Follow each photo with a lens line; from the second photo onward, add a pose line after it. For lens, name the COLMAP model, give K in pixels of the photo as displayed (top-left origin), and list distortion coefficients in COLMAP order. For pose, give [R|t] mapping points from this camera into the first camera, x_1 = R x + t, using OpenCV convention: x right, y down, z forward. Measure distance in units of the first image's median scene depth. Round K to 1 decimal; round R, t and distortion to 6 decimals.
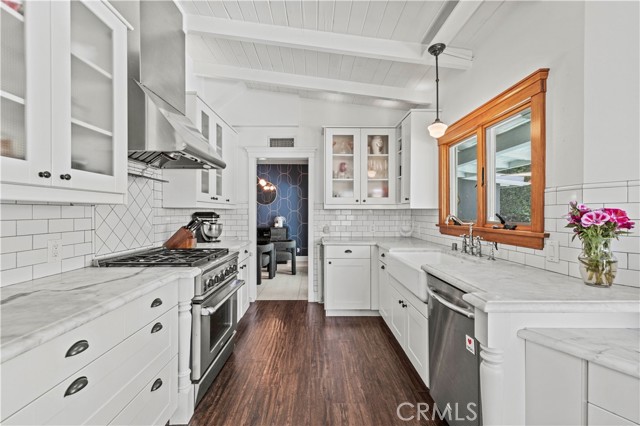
lens RADIAL K [[270.5, 0, 316.4], [0, 270.5, 211.7], [0, 0, 1]] dist [0.009455, -0.001185]
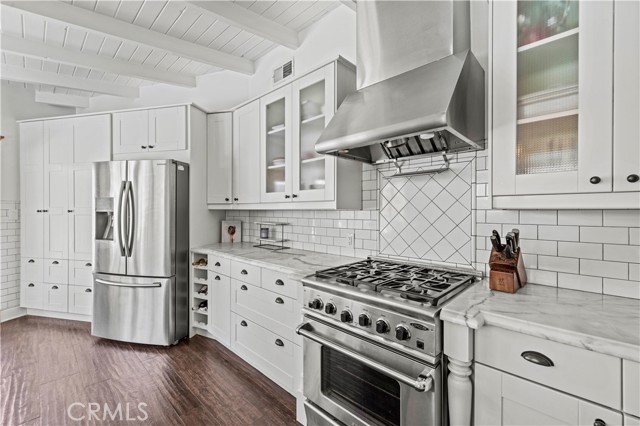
lens RADIAL K [[270.5, 0, 315.1], [0, 270.5, 211.7], [0, 0, 1]] dist [0.009455, -0.001185]
pose [[-0.703971, 0.001833, -0.710226, 0.300509], [0.000705, 0.999998, 0.001883, -0.025856], [0.710228, 0.000825, -0.703971, 2.467648]]
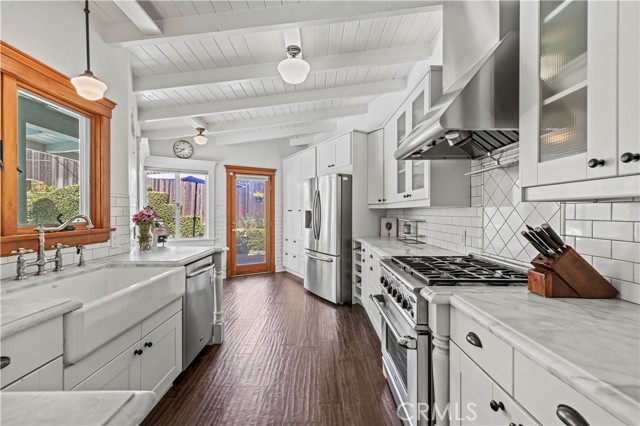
lens RADIAL K [[270.5, 0, 318.7], [0, 270.5, 213.1], [0, 0, 1]] dist [0.009455, -0.001185]
pose [[-0.999996, -0.000308, 0.002954, -0.226069], [-0.000304, 0.999999, 0.001312, 0.006433], [-0.002955, 0.001311, -0.999995, 3.216985]]
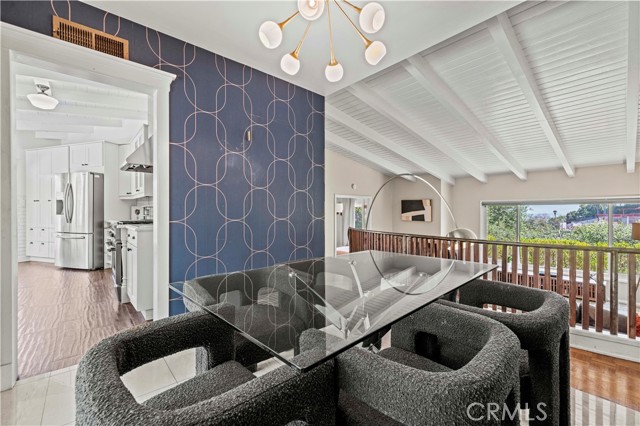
lens RADIAL K [[270.5, 0, 317.4], [0, 270.5, 213.9], [0, 0, 1]] dist [0.009455, -0.001185]
pose [[-0.762440, 0.002623, -0.647053, -0.397989], [-0.001060, 0.999985, 0.005302, 0.177185], [0.647058, 0.004728, -0.762426, 5.588702]]
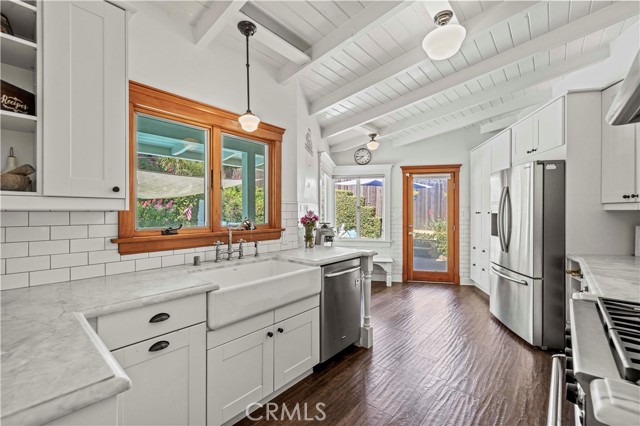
lens RADIAL K [[270.5, 0, 319.4], [0, 270.5, 213.2], [0, 0, 1]] dist [0.009455, -0.001185]
pose [[-0.747025, -0.000171, 0.664796, -0.591688], [-0.000704, 1.000000, -0.000534, -0.018973], [-0.664796, -0.000867, -0.747024, 2.901457]]
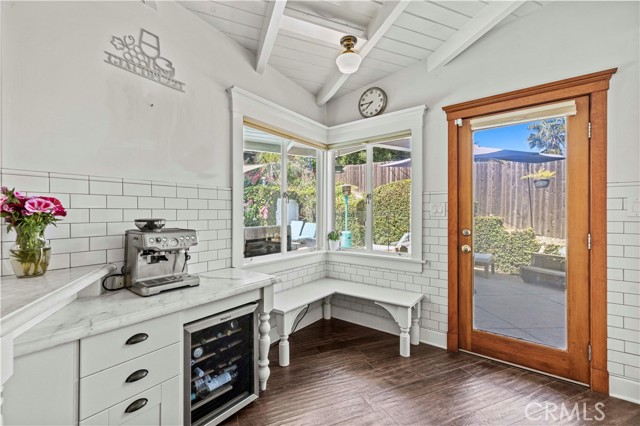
lens RADIAL K [[270.5, 0, 322.8], [0, 270.5, 214.1], [0, 0, 1]] dist [0.009455, -0.001185]
pose [[-0.376509, -0.000646, 0.926413, -0.257429], [-0.000846, 1.000000, 0.000354, 0.050357], [-0.926413, -0.000651, -0.376509, 0.418812]]
